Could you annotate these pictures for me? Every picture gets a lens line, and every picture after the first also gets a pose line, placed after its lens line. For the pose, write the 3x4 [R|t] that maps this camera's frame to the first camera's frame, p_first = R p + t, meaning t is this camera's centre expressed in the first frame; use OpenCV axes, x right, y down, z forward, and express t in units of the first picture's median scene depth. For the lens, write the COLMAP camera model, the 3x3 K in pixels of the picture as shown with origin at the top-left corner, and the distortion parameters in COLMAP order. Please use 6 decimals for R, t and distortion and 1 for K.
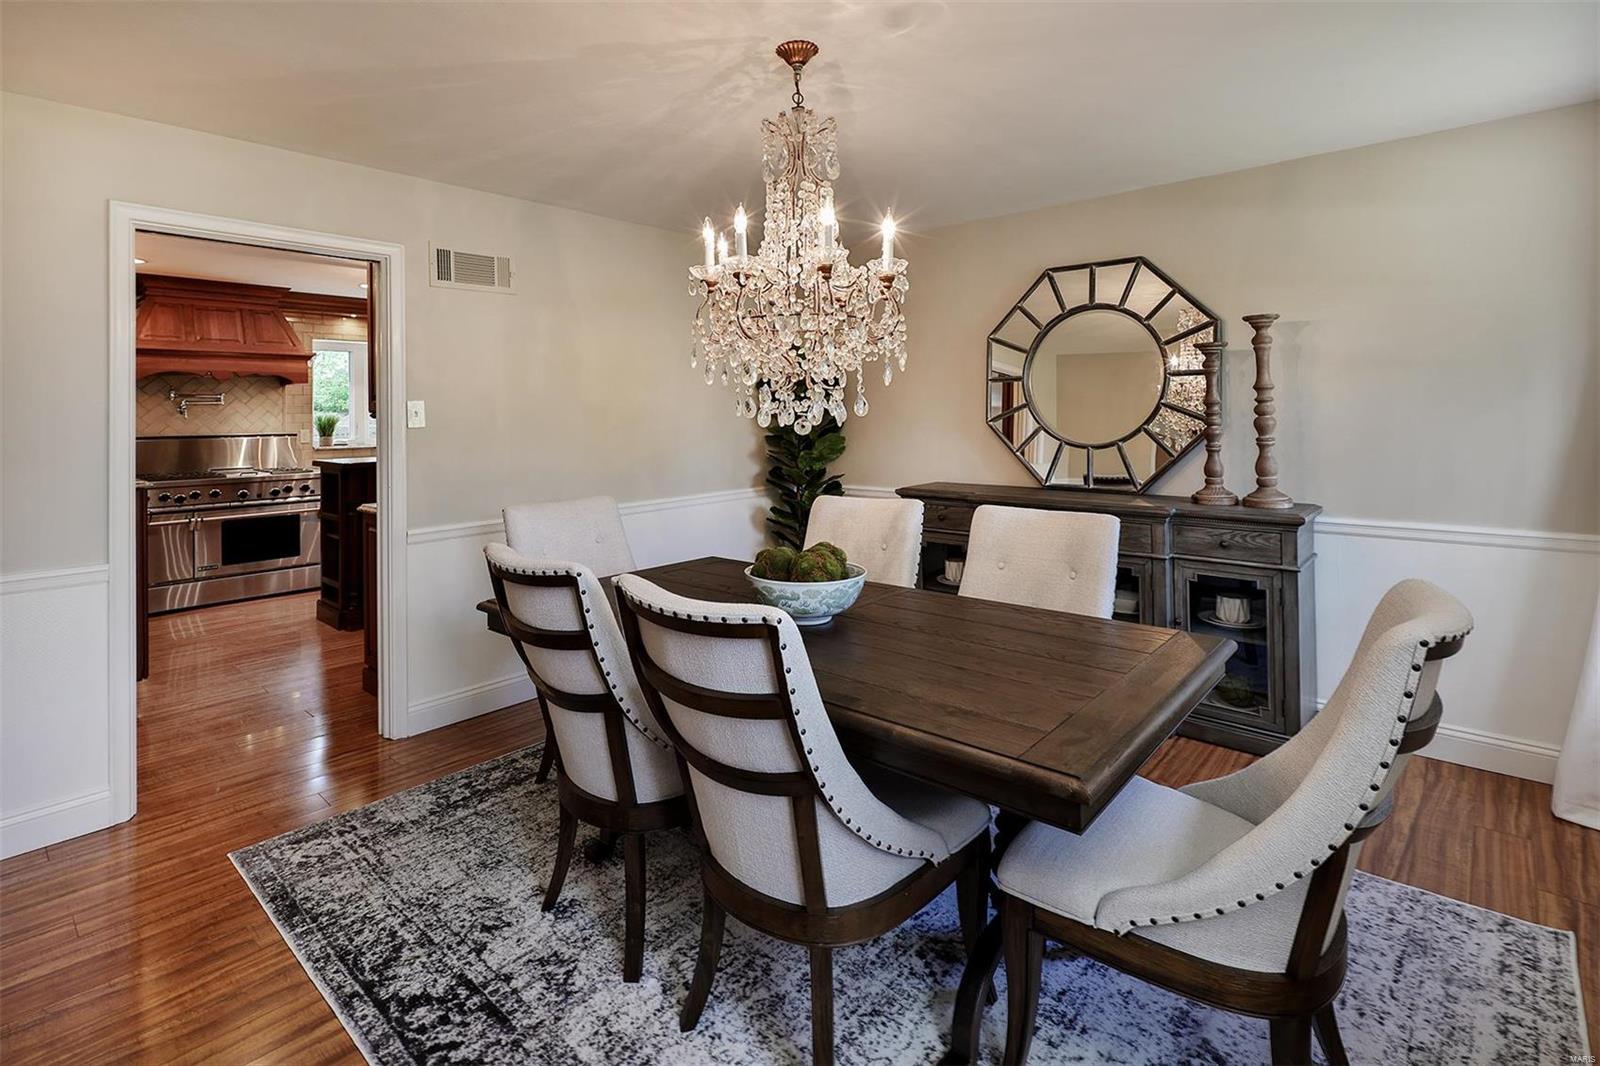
lens RADIAL K [[760.8, 0, 802.4], [0, 760.8, 417.5], [0, 0, 1]] dist [-0.000253, -0.000602]
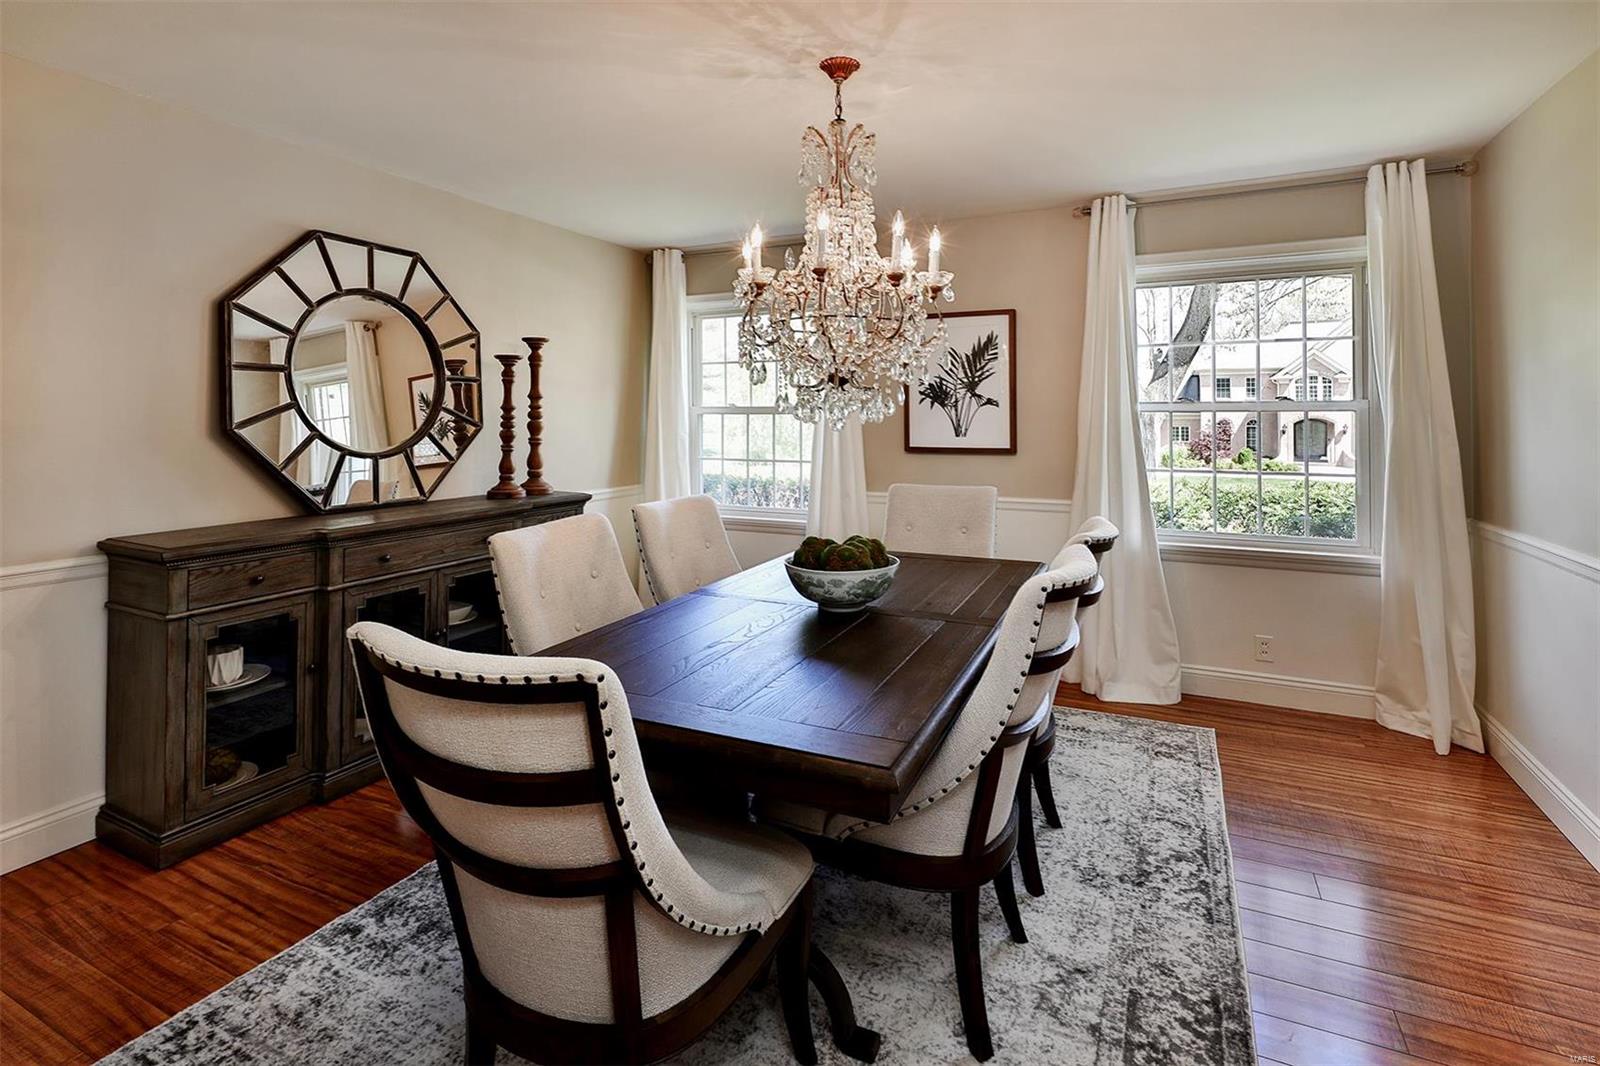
lens RADIAL K [[794.2, 0, 758.5], [0, 794.2, 417.6], [0, 0, 1]] dist [-0.002324, -0.000731]
pose [[-0.248679, 0.008963, 0.968545, -1.191949], [0.007673, 0.999944, -0.007284, 0.010519], [-0.968556, 0.005620, -0.248733, 1.594362]]
